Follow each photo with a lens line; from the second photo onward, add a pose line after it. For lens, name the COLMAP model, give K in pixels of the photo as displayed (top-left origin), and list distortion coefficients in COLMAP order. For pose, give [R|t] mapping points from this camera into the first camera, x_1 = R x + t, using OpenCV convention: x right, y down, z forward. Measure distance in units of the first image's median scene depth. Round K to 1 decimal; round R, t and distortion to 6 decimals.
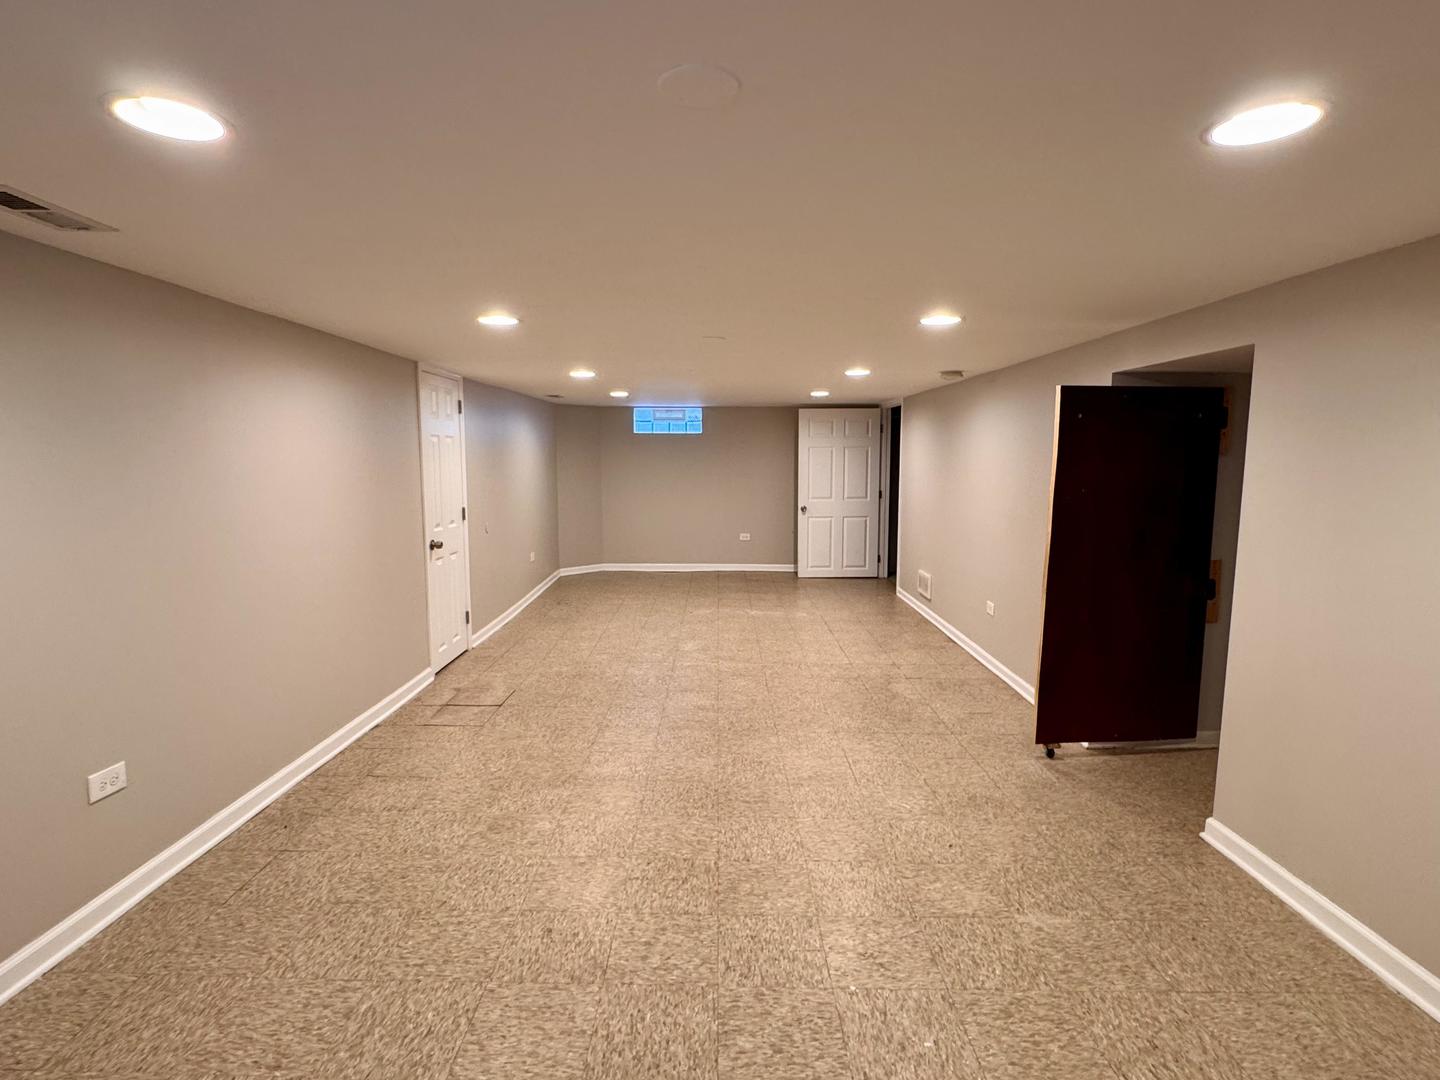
lens RADIAL K [[716.6, 0, 721.8], [0, 716.6, 538.2], [0, 0, 1]] dist [-0.006869, 0.001424]
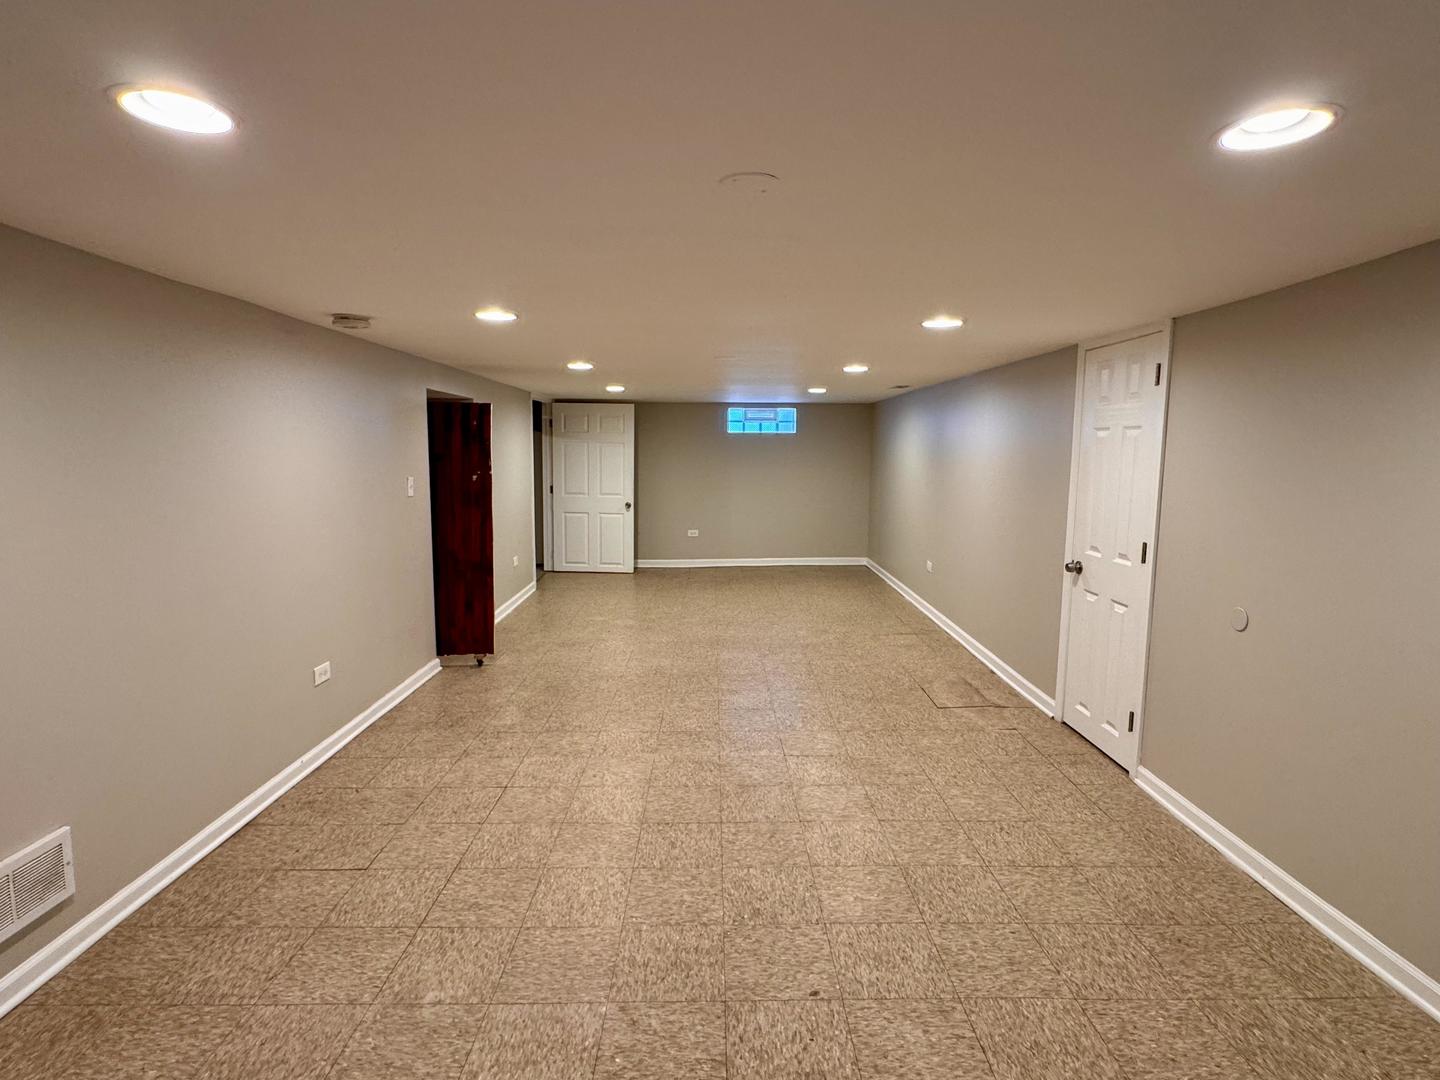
lens RADIAL K [[716.6, 0, 720.2], [0, 716.6, 538.7], [0, 0, 1]] dist [-0.006869, 0.001424]
pose [[-0.999964, -0.005614, -0.006300, -0.000286], [-0.006942, 0.971764, 0.235854, -0.211038], [0.004798, 0.235890, -0.971768, 1.803432]]
